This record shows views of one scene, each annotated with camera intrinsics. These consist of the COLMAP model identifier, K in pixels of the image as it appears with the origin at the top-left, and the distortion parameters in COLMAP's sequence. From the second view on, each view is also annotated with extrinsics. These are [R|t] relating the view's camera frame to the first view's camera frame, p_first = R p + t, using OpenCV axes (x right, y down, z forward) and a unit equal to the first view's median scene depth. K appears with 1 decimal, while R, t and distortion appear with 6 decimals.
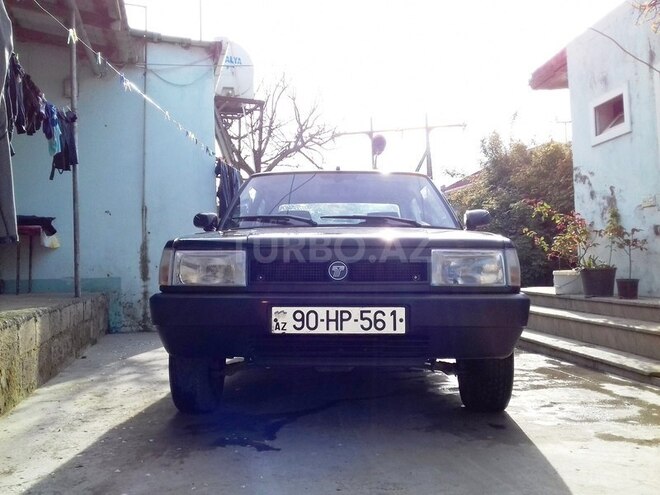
lens RADIAL K [[576.0, 0, 328.1], [0, 576.0, 247.0], [0, 0, 1]] dist [0.003556, -0.002038]
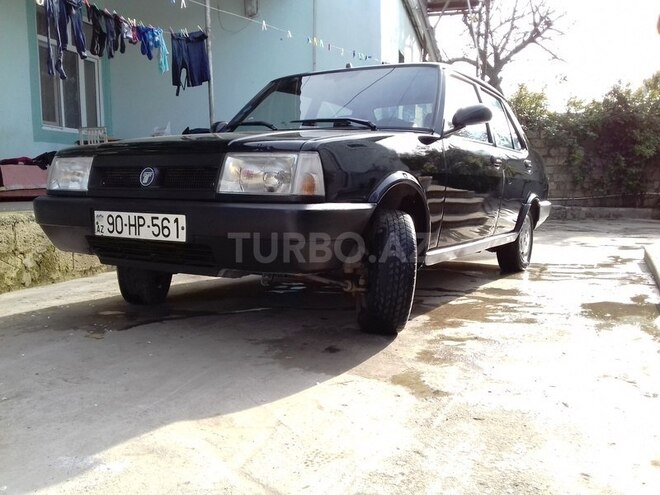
lens RADIAL K [[576.0, 0, 328.6], [0, 576.0, 249.9], [0, 0, 1]] dist [0.003556, -0.002038]
pose [[0.881420, 0.061645, -0.468293, 0.804399], [0.016134, 0.986939, 0.160287, 0.010848], [0.472057, -0.148835, 0.868913, 0.261394]]
